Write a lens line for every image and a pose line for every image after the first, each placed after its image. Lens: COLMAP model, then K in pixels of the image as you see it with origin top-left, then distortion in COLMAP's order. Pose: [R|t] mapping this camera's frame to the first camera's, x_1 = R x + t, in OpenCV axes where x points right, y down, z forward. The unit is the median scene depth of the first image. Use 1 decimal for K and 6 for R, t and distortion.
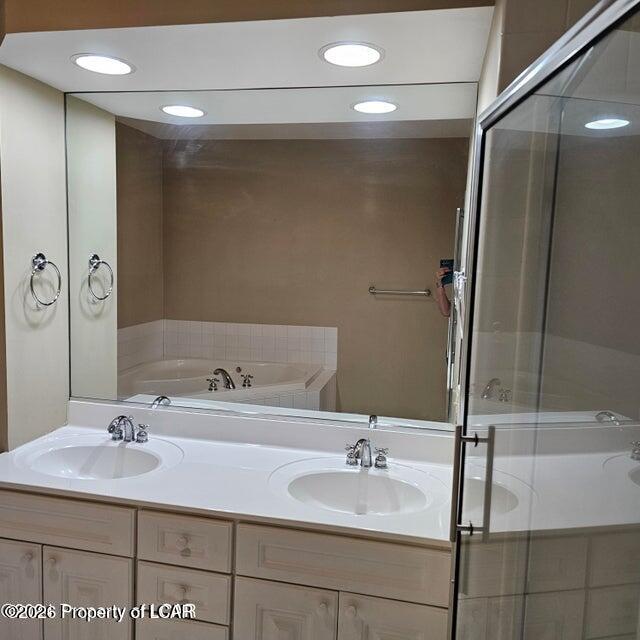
lens RADIAL K [[576.1, 0, 322.3], [0, 576.1, 320.6], [0, 0, 1]] dist [0.074342, -0.079029]
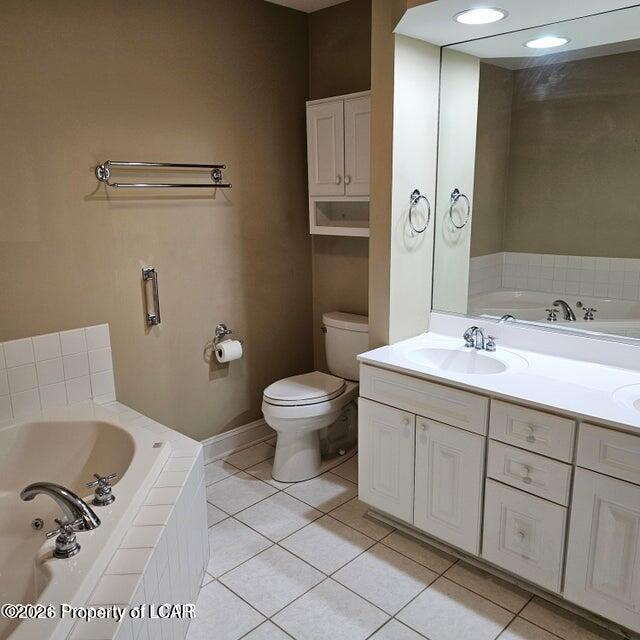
lens RADIAL K [[576.1, 0, 318.6], [0, 576.1, 321.6], [0, 0, 1]] dist [0.074342, -0.079029]
pose [[0.847306, 0.075455, -0.525718, 0.003287], [-0.018113, 0.993386, 0.113386, 0.025614], [0.530797, -0.086551, 0.843068, -0.154472]]
